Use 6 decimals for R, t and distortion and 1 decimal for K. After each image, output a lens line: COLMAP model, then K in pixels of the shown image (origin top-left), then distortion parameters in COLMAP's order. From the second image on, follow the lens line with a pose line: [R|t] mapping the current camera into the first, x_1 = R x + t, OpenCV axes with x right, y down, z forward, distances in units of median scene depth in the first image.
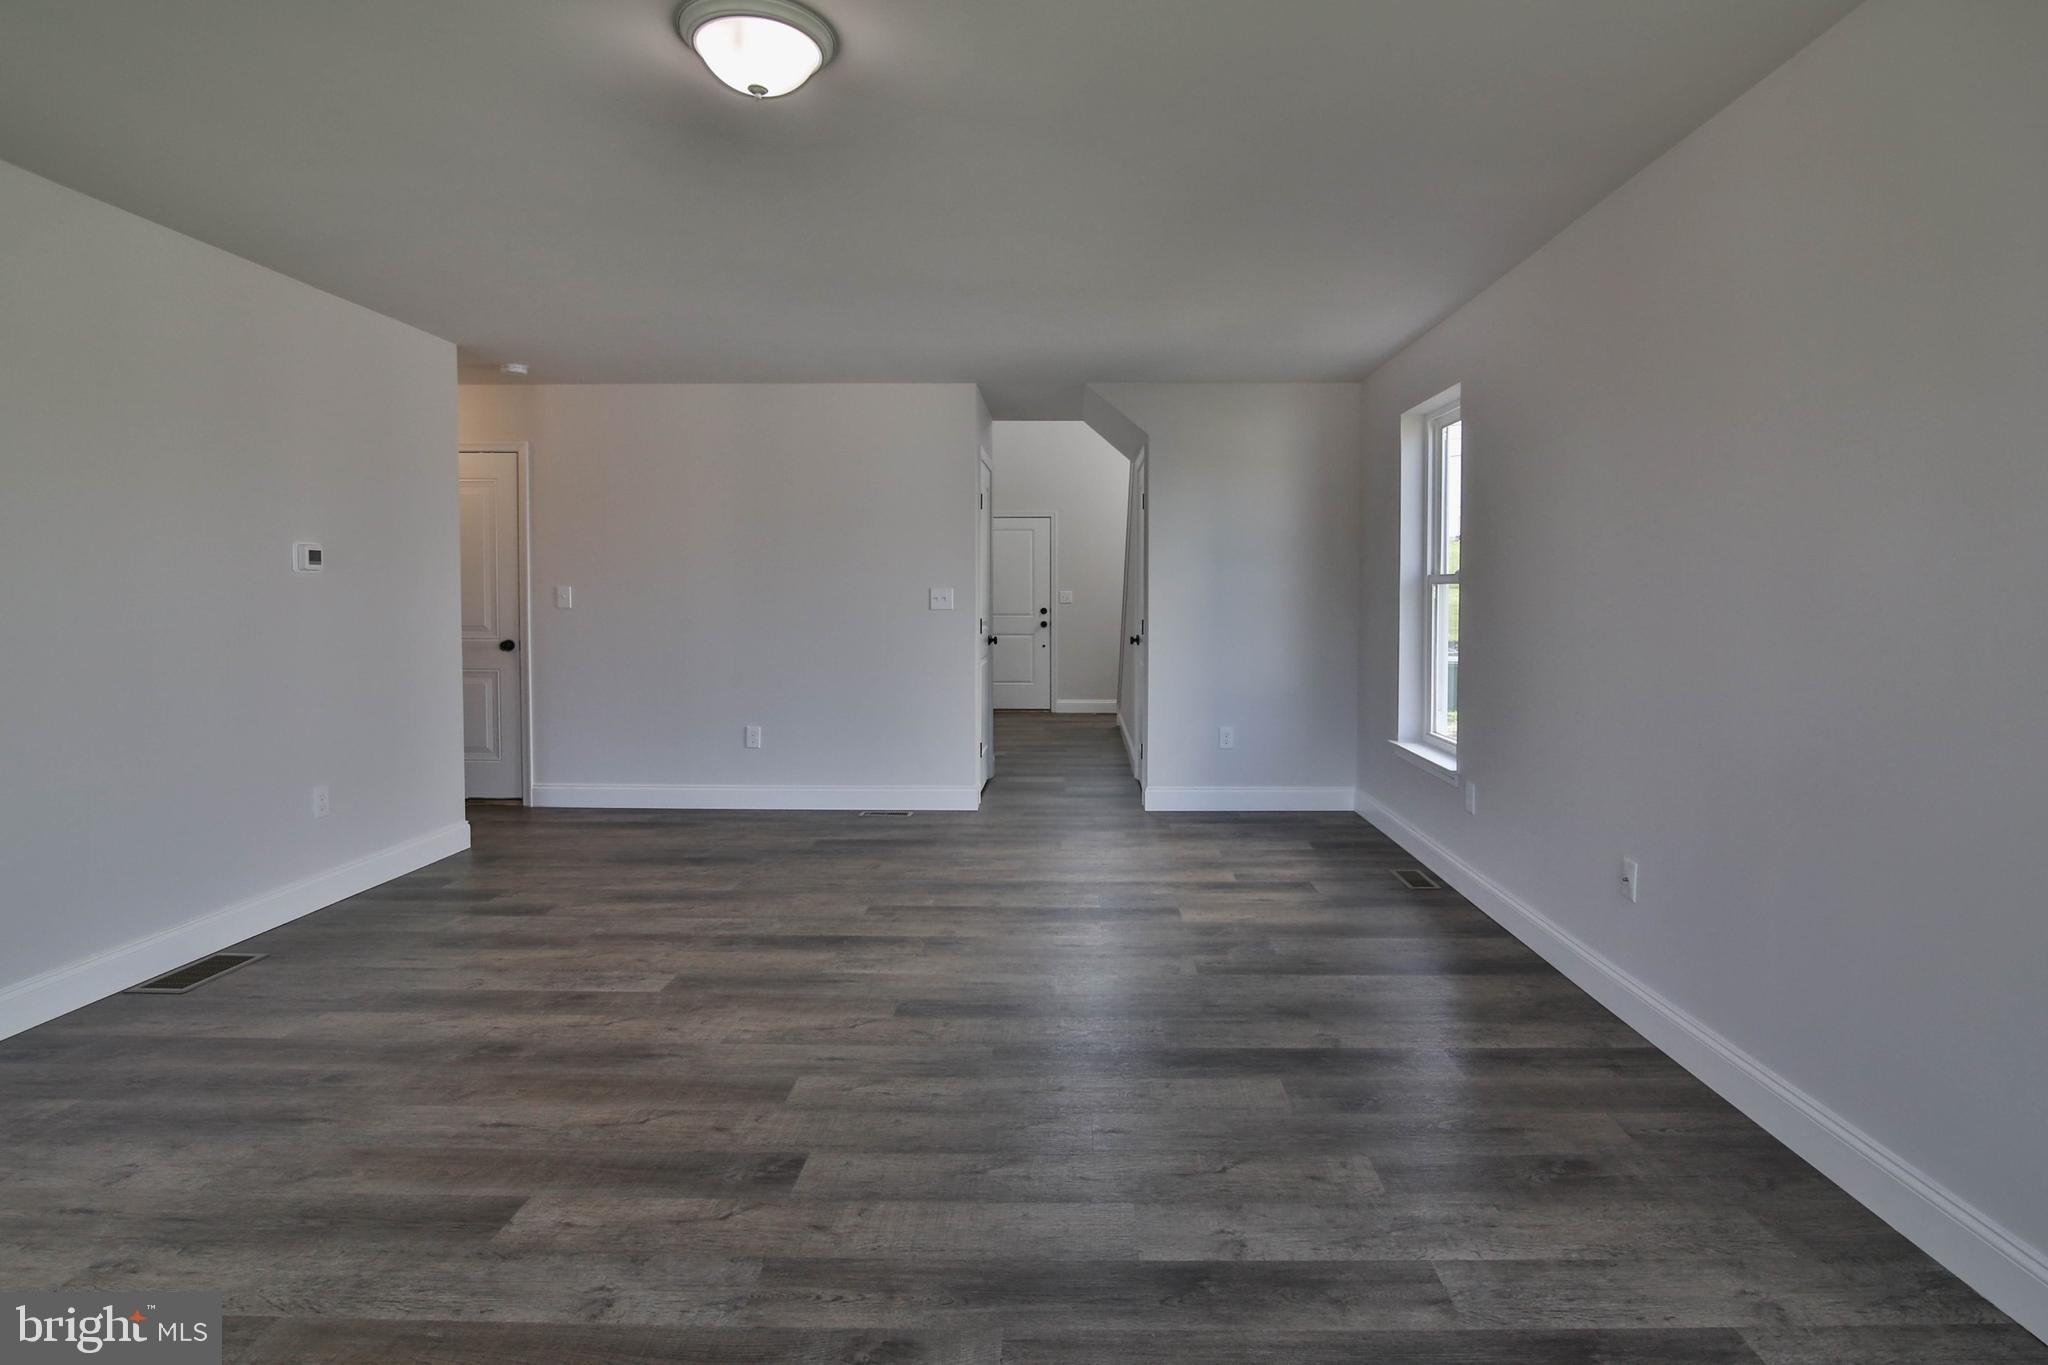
lens RADIAL K [[1015.7, 0, 1070.5], [0, 1015.7, 627.4], [0, 0, 1]] dist [-0.018109, 0.000321]
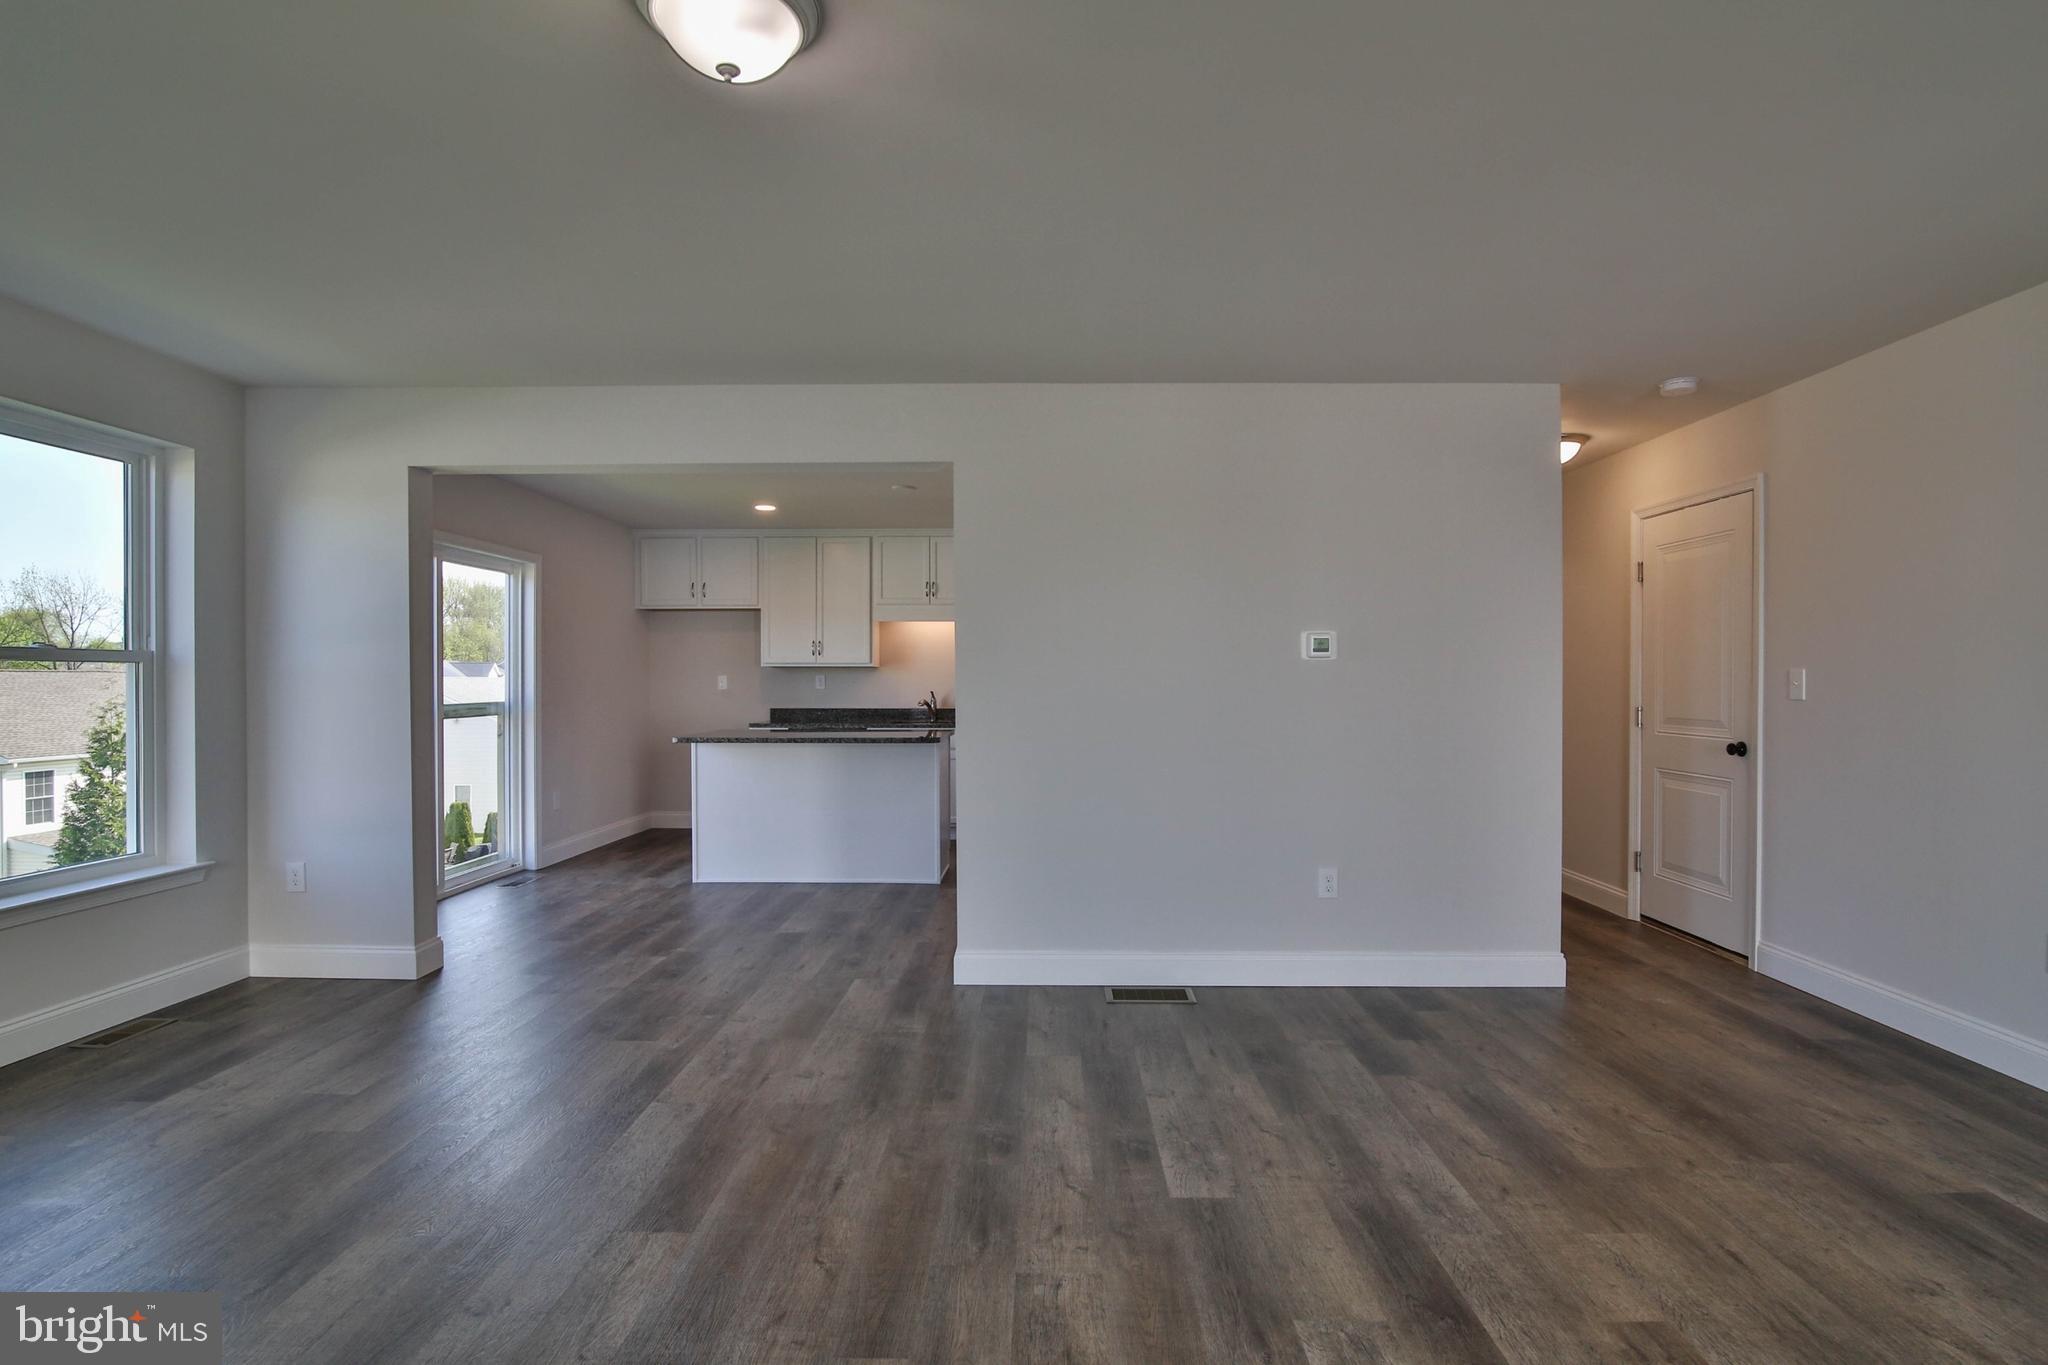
lens RADIAL K [[1007.6, 0, 1026.8], [0, 1007.6, 691.0], [0, 0, 1]] dist [-0.020076, 0.000300]
pose [[-0.008819, 0.008799, -0.999922, 0.347889], [-0.030298, 0.999500, 0.009063, -0.028912], [0.999502, 0.030375, -0.008548, 0.866159]]
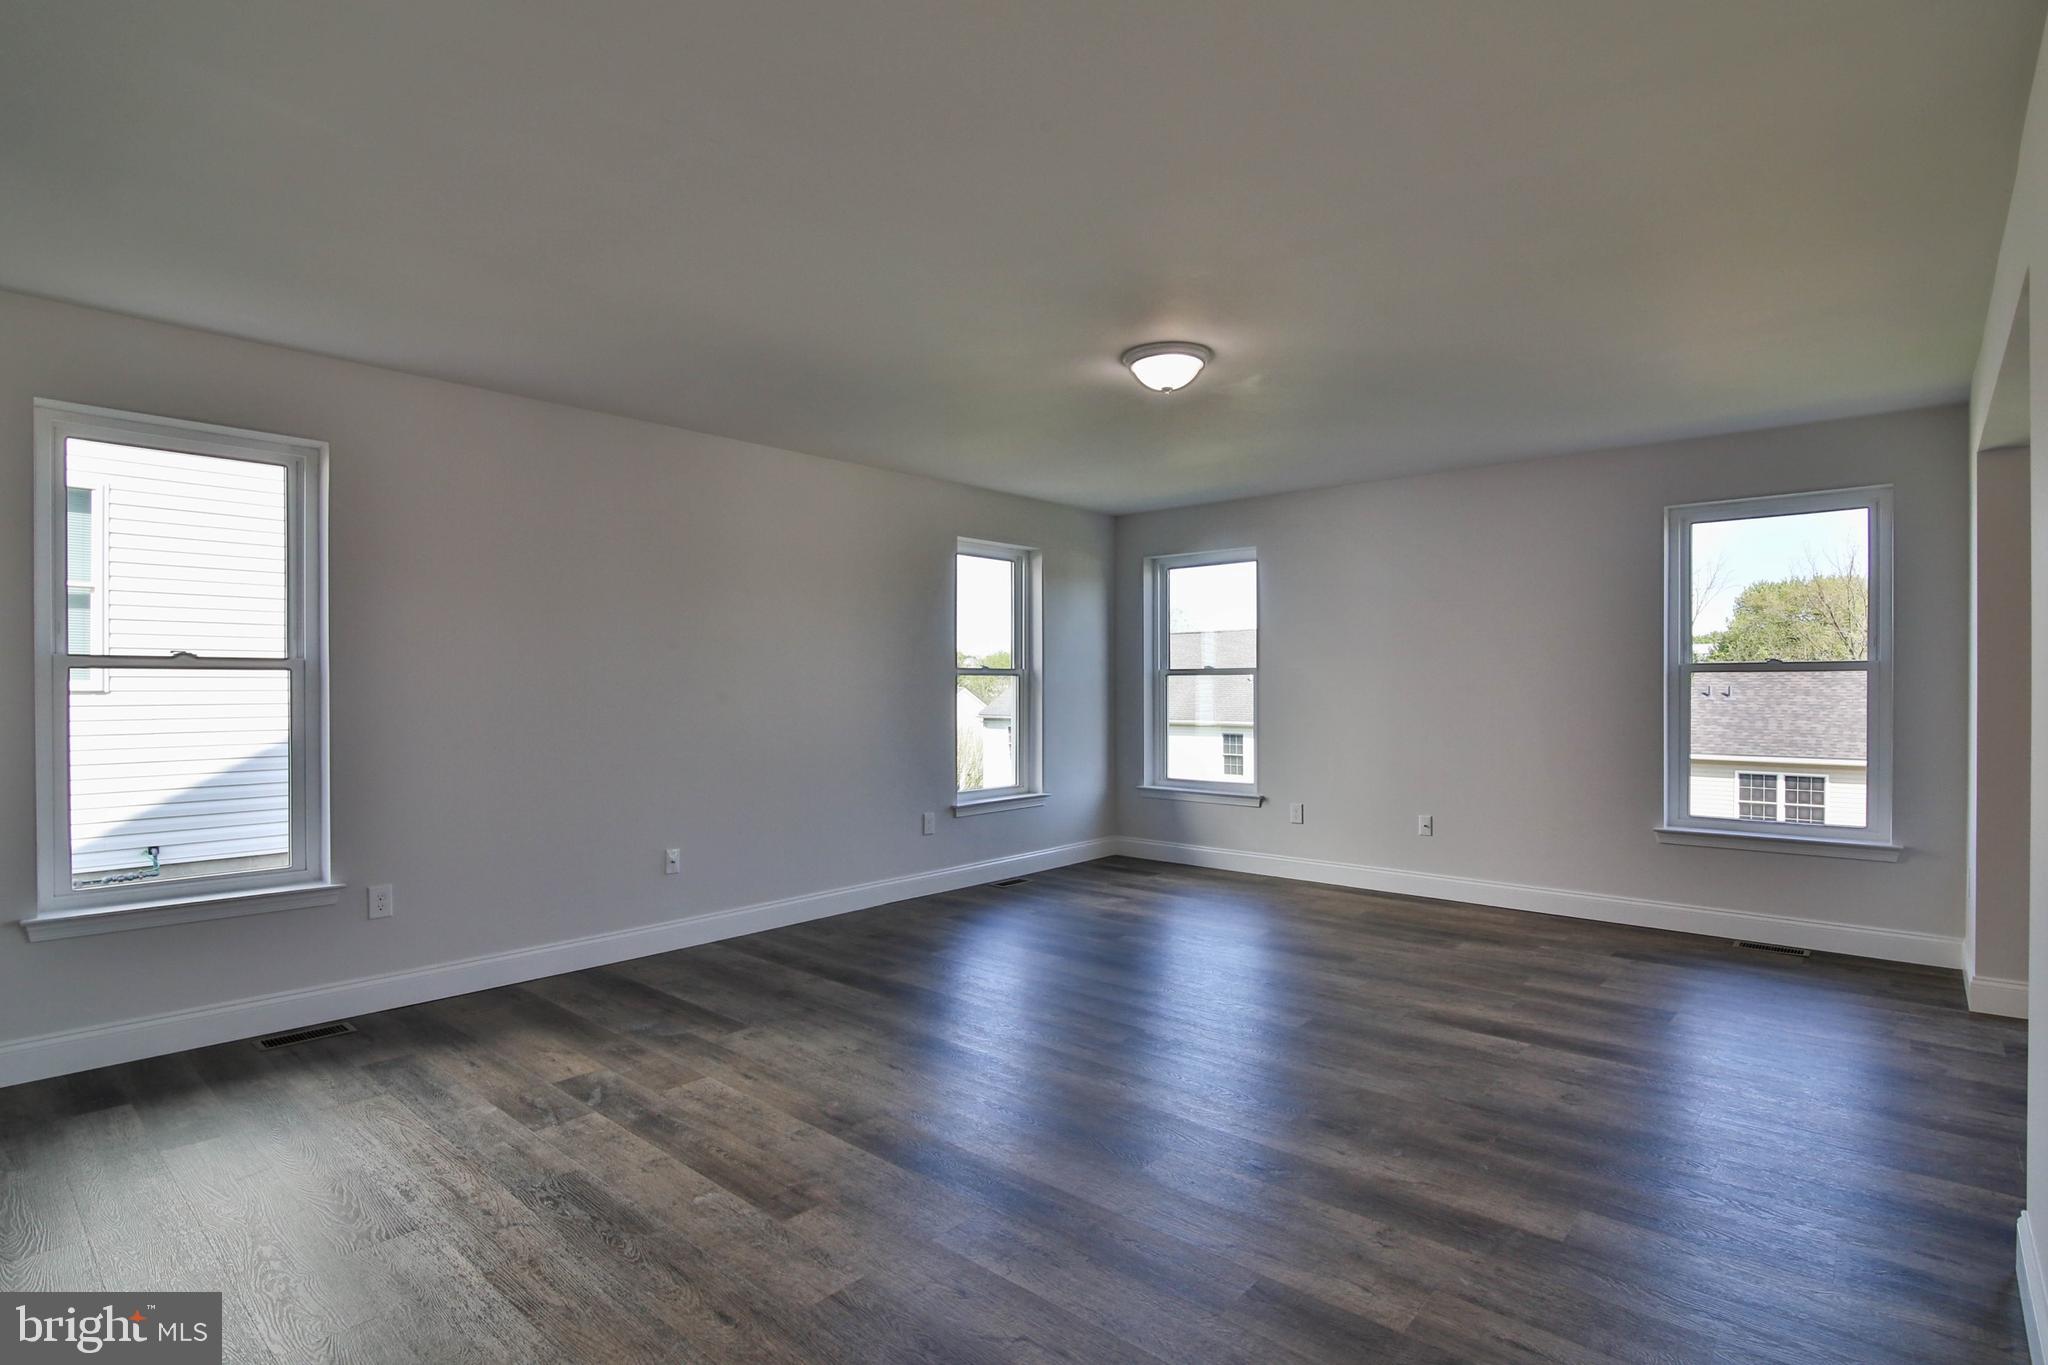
lens RADIAL K [[1009.1, 0, 1037.6], [0, 1009.1, 687.5], [0, 0, 1]] dist [-0.020998, -0.000034]
pose [[-0.757374, -0.001824, 0.652979, -0.857365], [0.018802, 0.999521, 0.024601, -0.052877], [-0.652711, 0.030910, -0.756977, 1.669937]]
